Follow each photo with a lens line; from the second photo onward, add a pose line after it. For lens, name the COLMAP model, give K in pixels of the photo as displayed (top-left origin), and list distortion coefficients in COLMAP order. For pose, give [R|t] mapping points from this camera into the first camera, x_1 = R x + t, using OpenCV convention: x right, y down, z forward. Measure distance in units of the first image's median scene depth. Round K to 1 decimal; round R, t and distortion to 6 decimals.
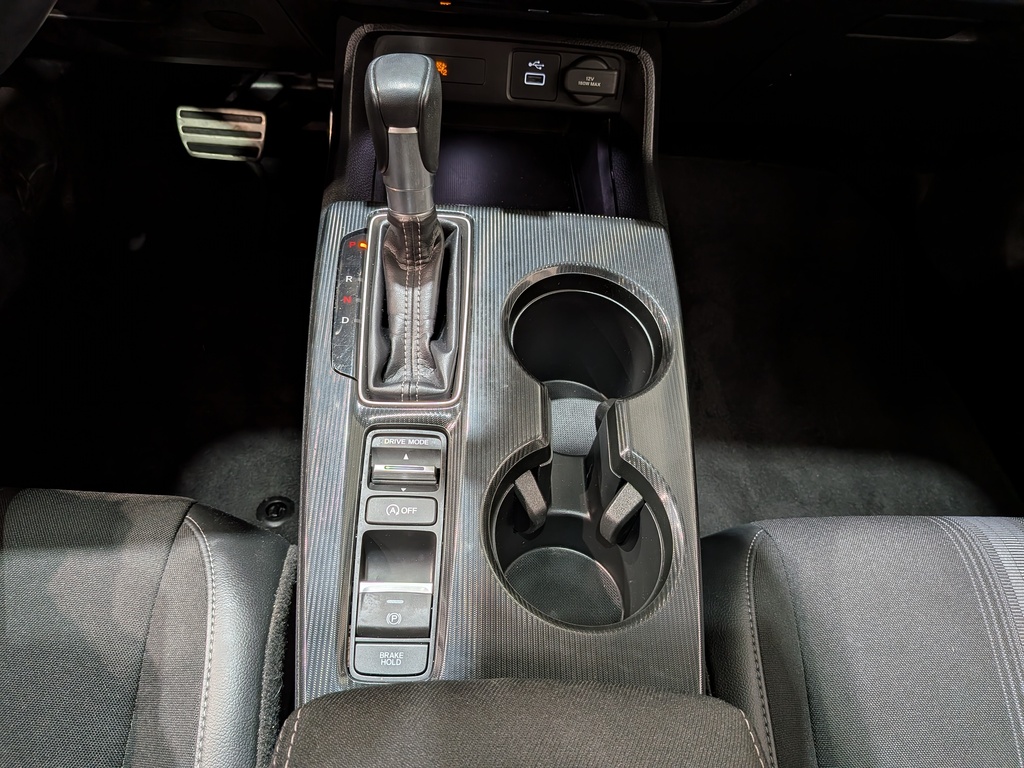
lens RADIAL K [[748.2, 0, 500.7], [0, 748.2, 383.5], [0, 0, 1]] dist [0.059255, -0.099834]
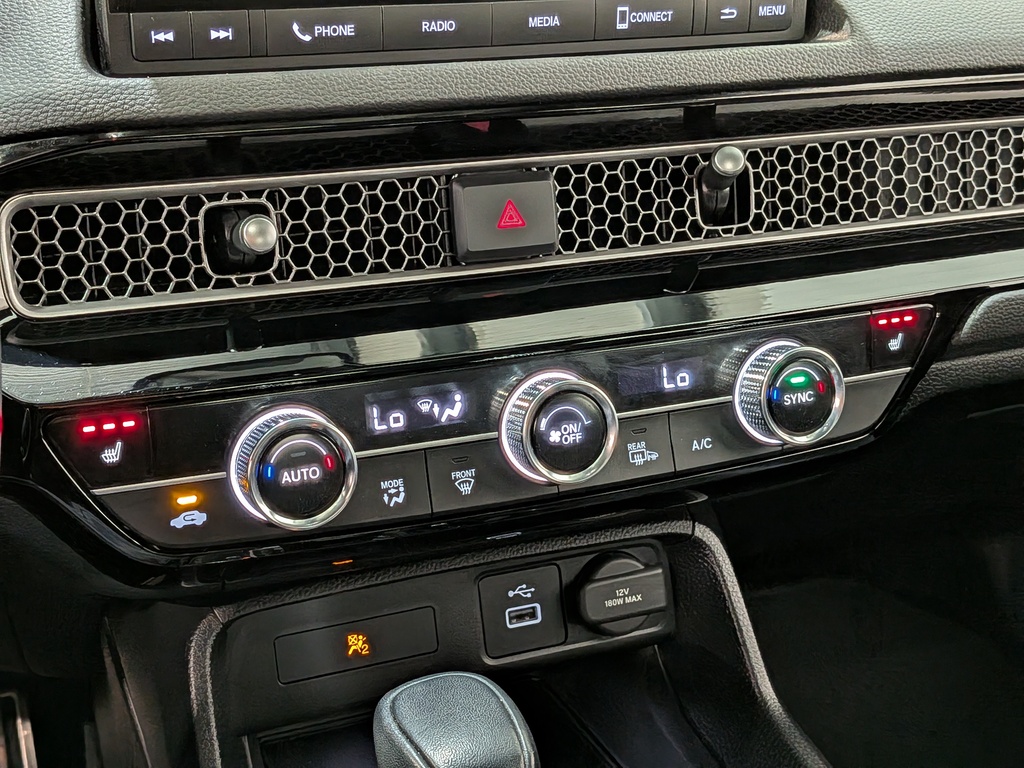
lens RADIAL K [[1460.8, 0, 468.4], [0, 1460.8, 367.5], [0, 0, 1]] dist [0.071371, 0.000000]
pose [[0.928129, -0.195018, 0.317087, -0.352117], [0.309212, 0.878167, -0.364981, -0.237430], [-0.207277, 0.436797, 0.875354, 0.030372]]
